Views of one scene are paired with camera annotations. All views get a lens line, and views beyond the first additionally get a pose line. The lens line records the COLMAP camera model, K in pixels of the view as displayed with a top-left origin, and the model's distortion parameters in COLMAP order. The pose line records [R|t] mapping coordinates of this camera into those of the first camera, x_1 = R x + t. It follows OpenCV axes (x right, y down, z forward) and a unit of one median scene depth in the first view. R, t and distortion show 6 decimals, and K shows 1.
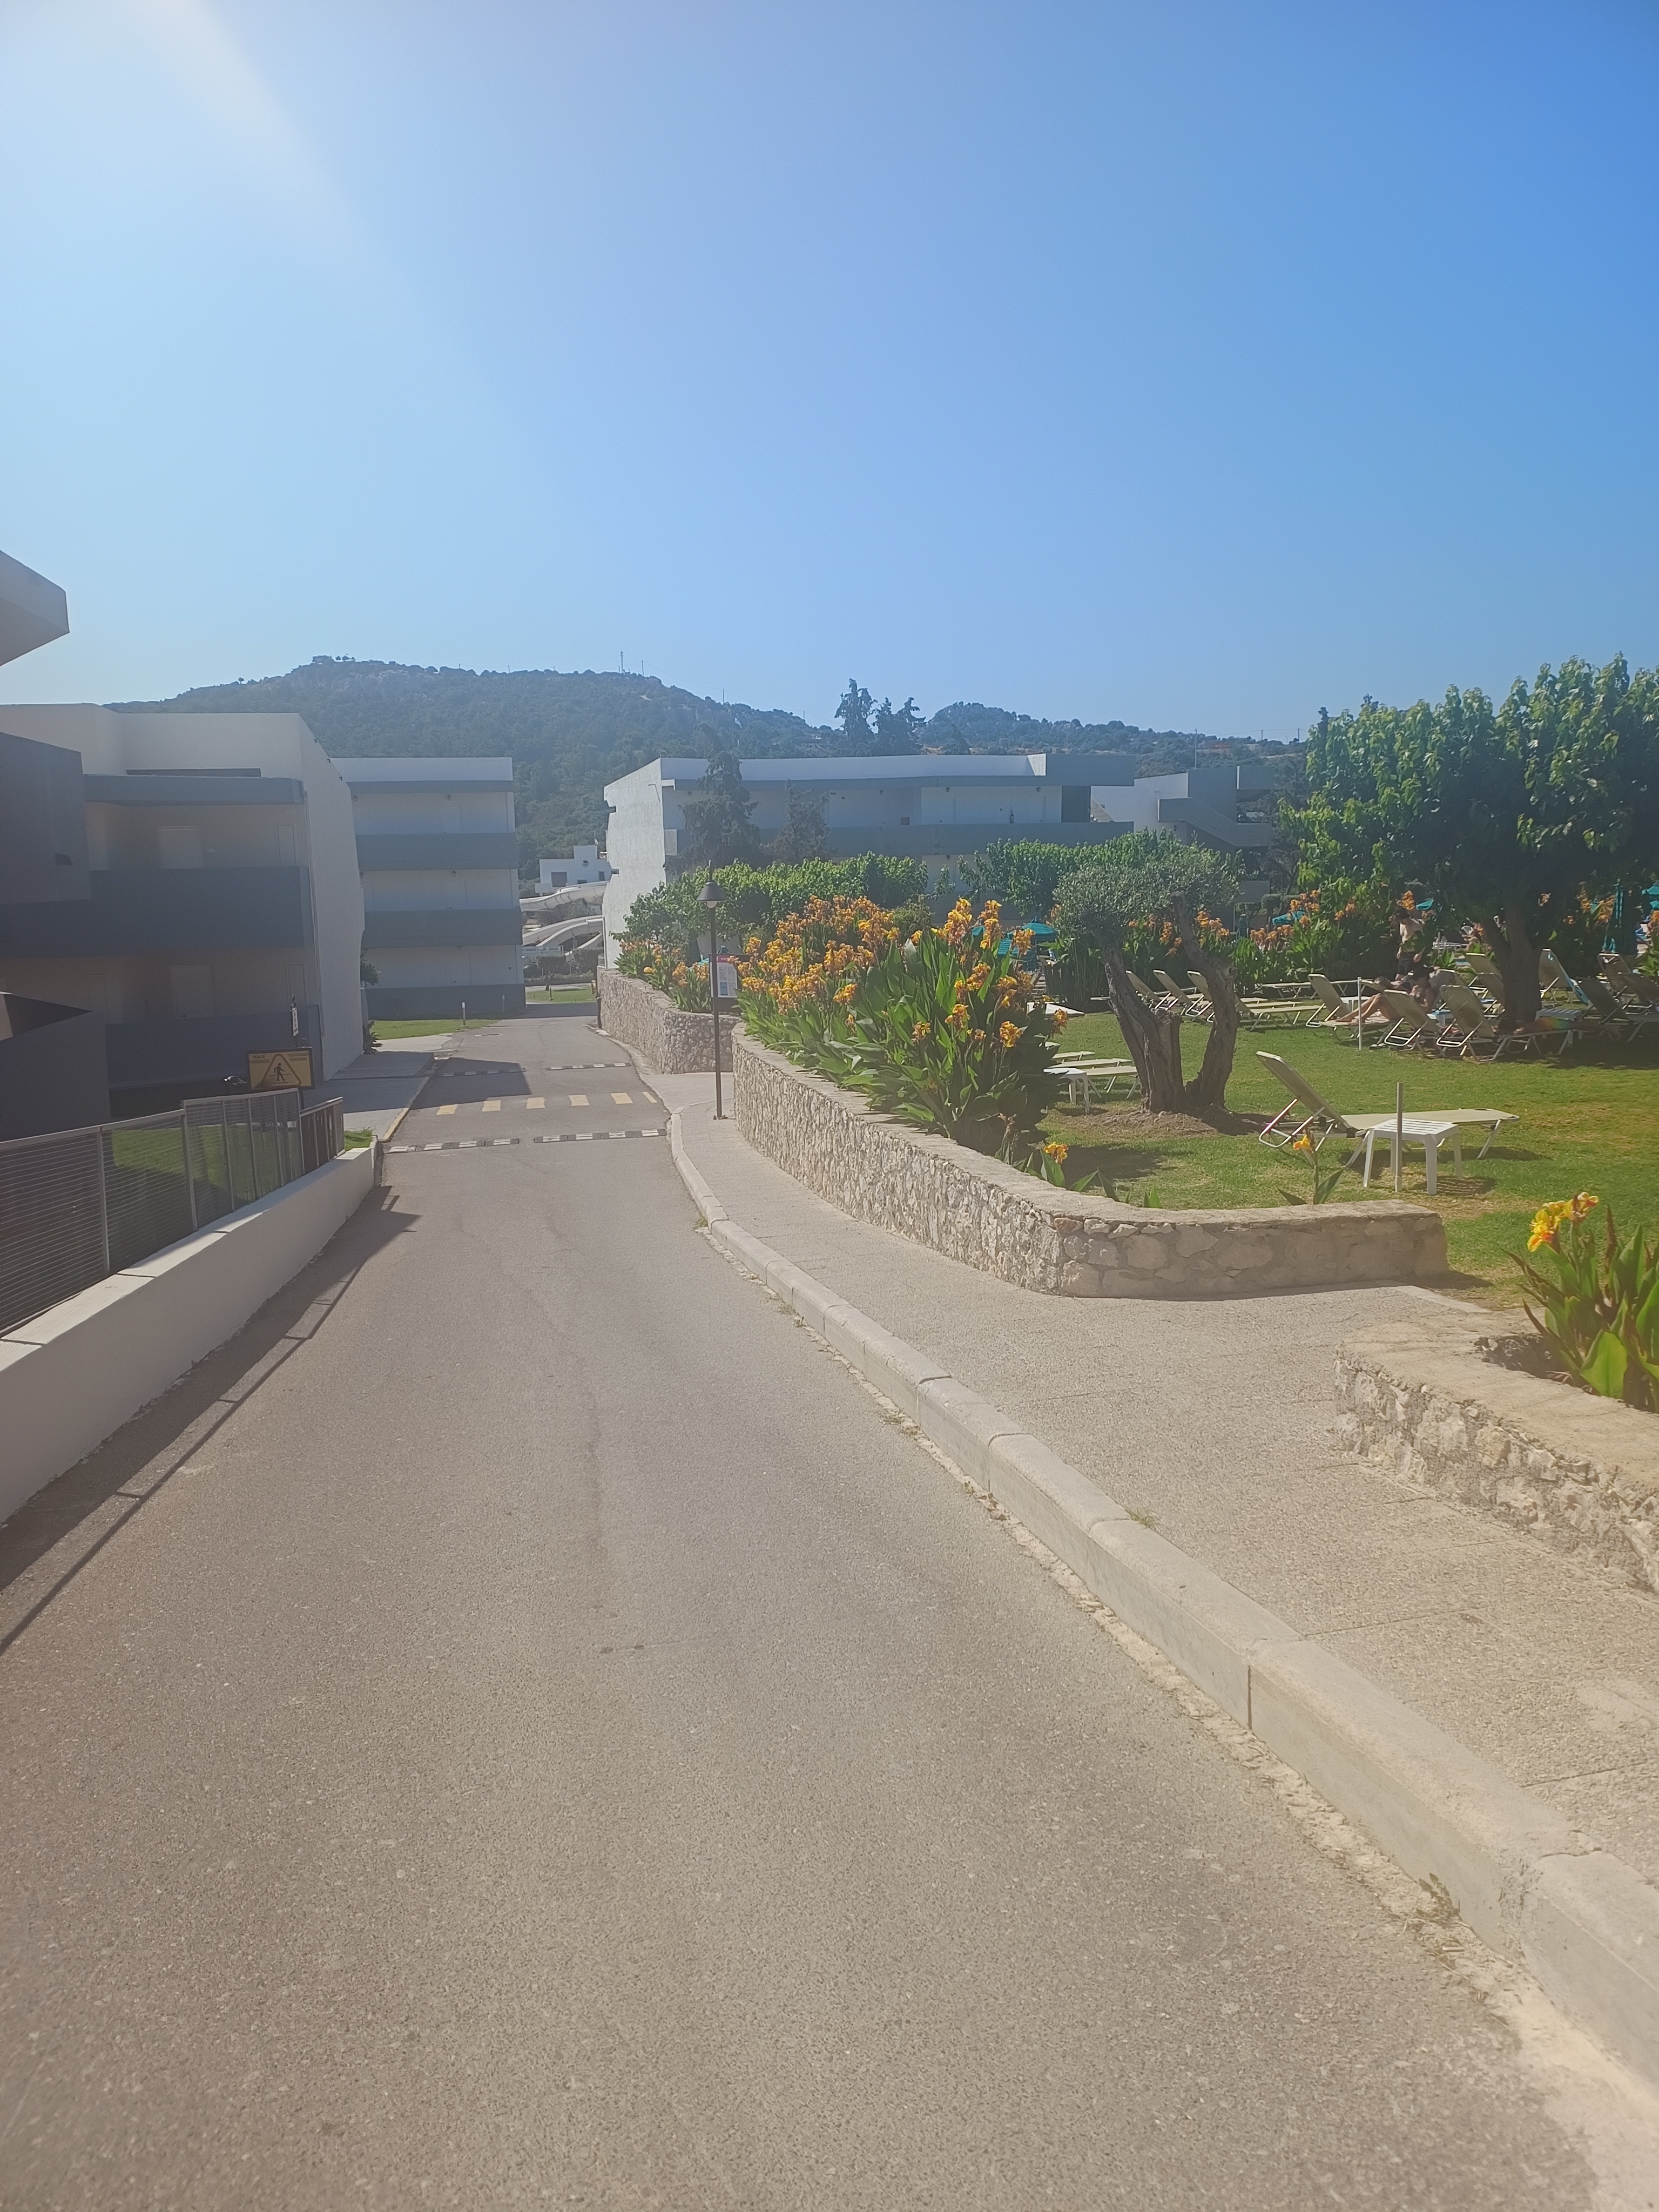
lens RADIAL K [[1602.6, 0, 829.5], [0, 1602.6, 1106.0], [0, 0, 1]] dist [0.034089, -0.082285]
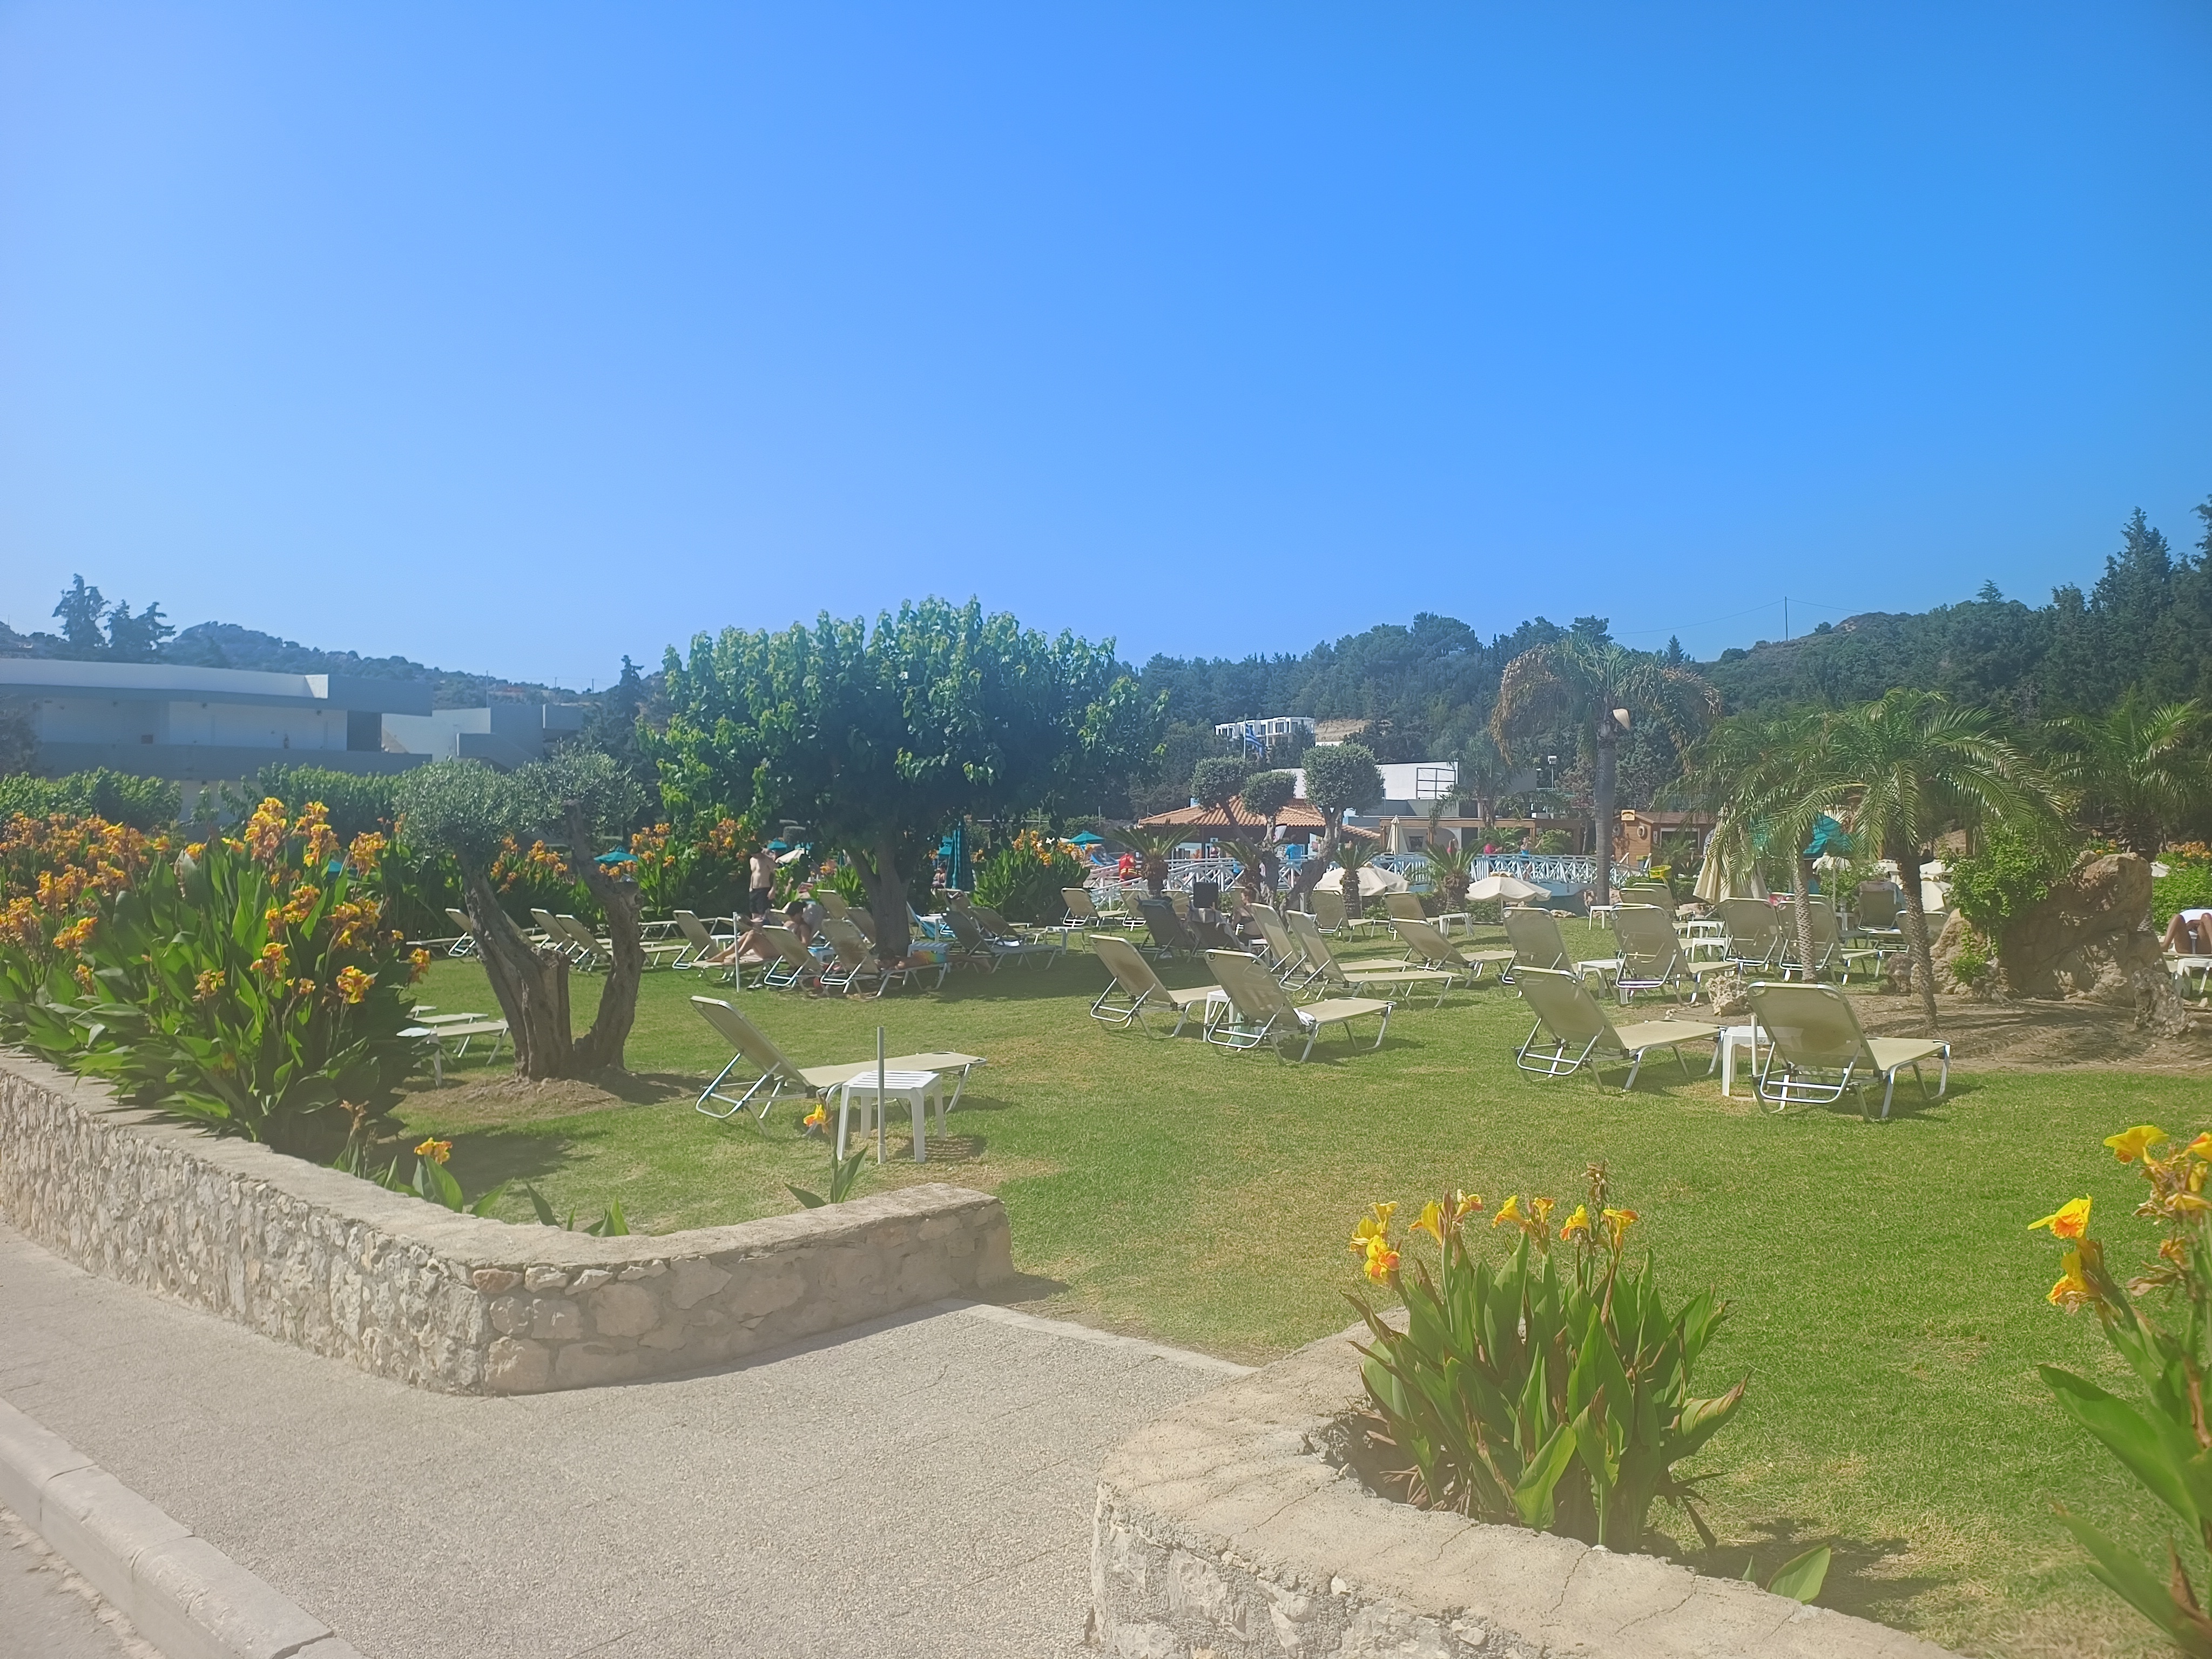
lens RADIAL K [[1602.6, 0, 1106.0], [0, 1602.6, 829.5], [0, 0, 1]] dist [0.034089, -0.082285]
pose [[0.831506, 0.023116, 0.555035, -0.005457], [0.053378, 0.991186, -0.121247, -0.008150], [-0.552945, 0.130444, 0.822943, 0.207077]]
